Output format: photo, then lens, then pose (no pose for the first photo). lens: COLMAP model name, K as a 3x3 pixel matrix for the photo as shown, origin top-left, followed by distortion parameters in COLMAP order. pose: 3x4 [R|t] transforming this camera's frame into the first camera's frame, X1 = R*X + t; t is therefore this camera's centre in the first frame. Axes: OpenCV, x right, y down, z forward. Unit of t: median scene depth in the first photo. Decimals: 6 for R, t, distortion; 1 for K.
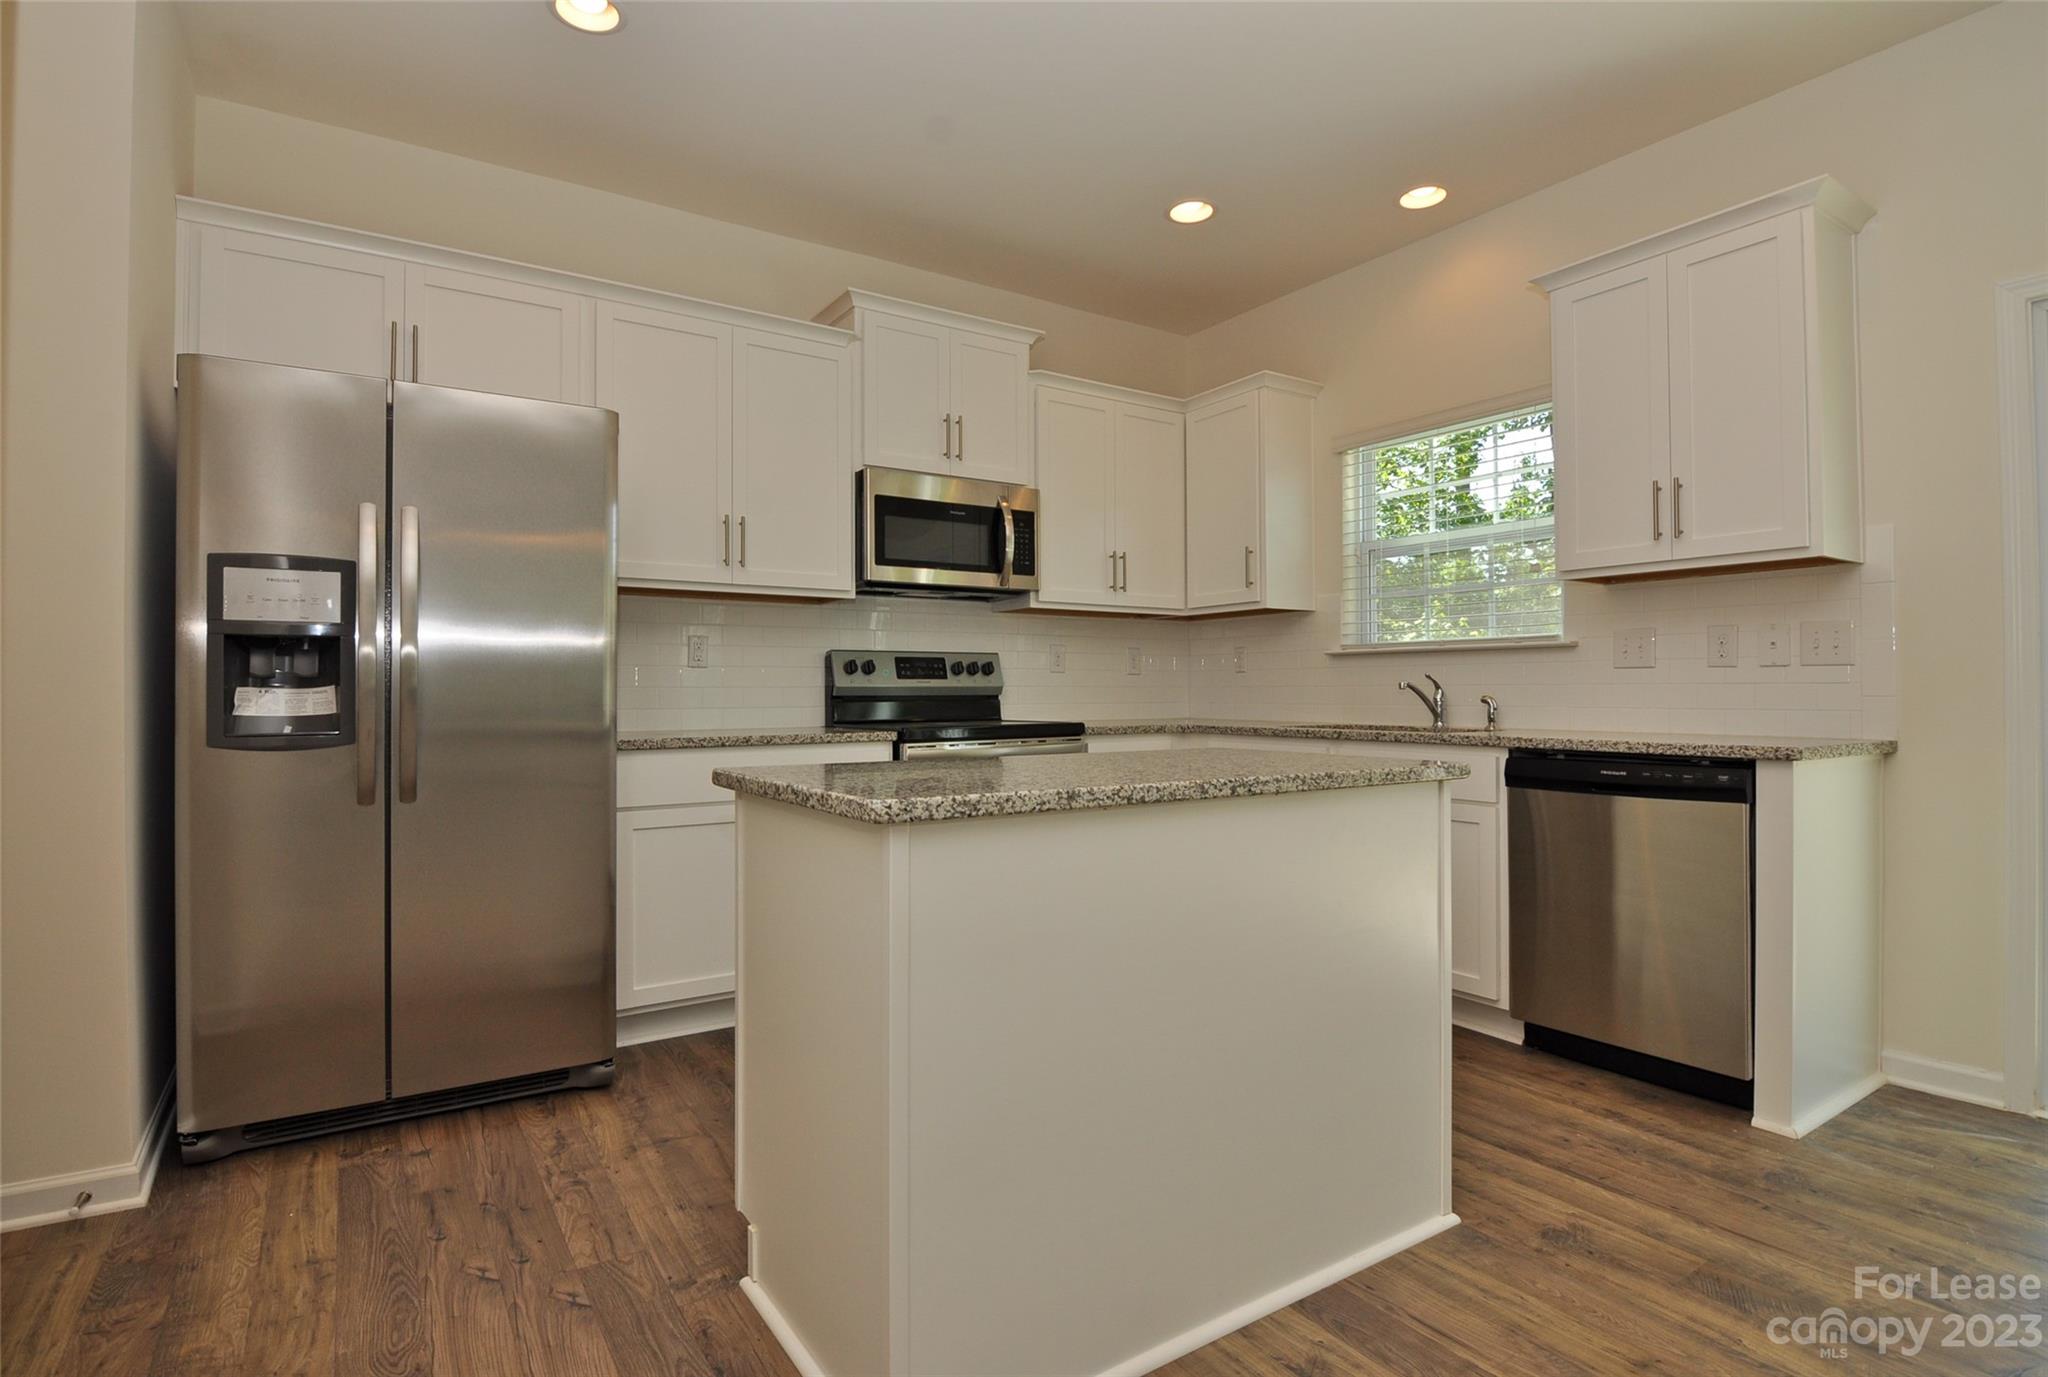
lens RADIAL K [[1009.2, 0, 1004.4], [0, 1009.2, 684.6], [0, 0, 1]] dist [-0.002664, -0.011205]
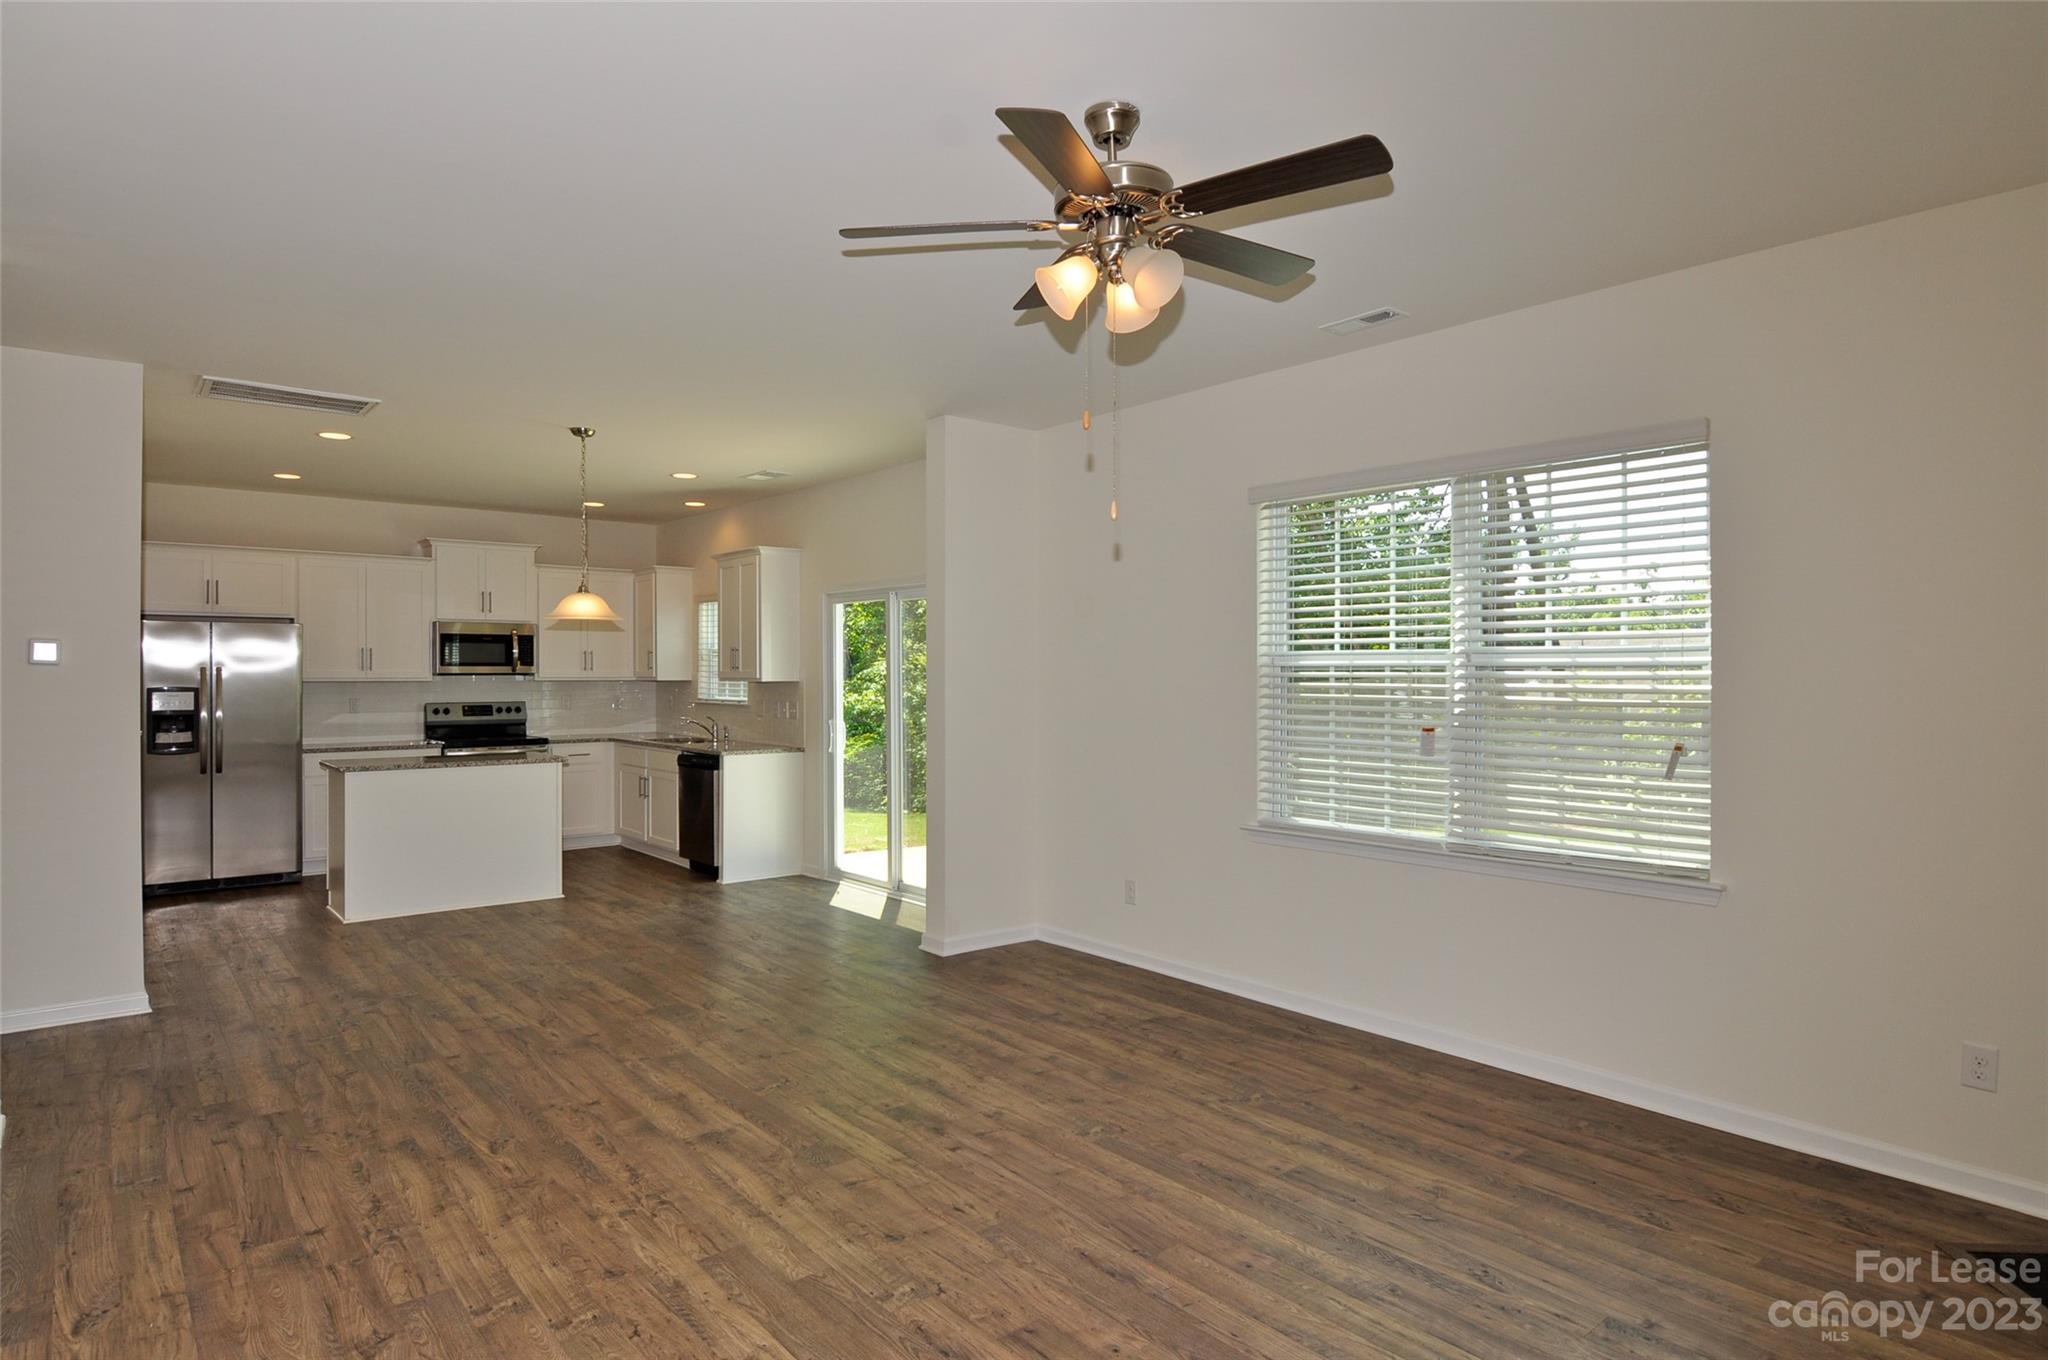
lens RADIAL K [[1121.1, 0, 1014.6], [0, 1121.1, 679.5], [0, 0, 1]] dist [0.001328, -0.017811]
pose [[0.992460, 0.003284, 0.122525, 0.882096], [-0.004775, 0.999918, 0.011877, -0.136932], [-0.122476, -0.012372, 0.992394, -1.693707]]
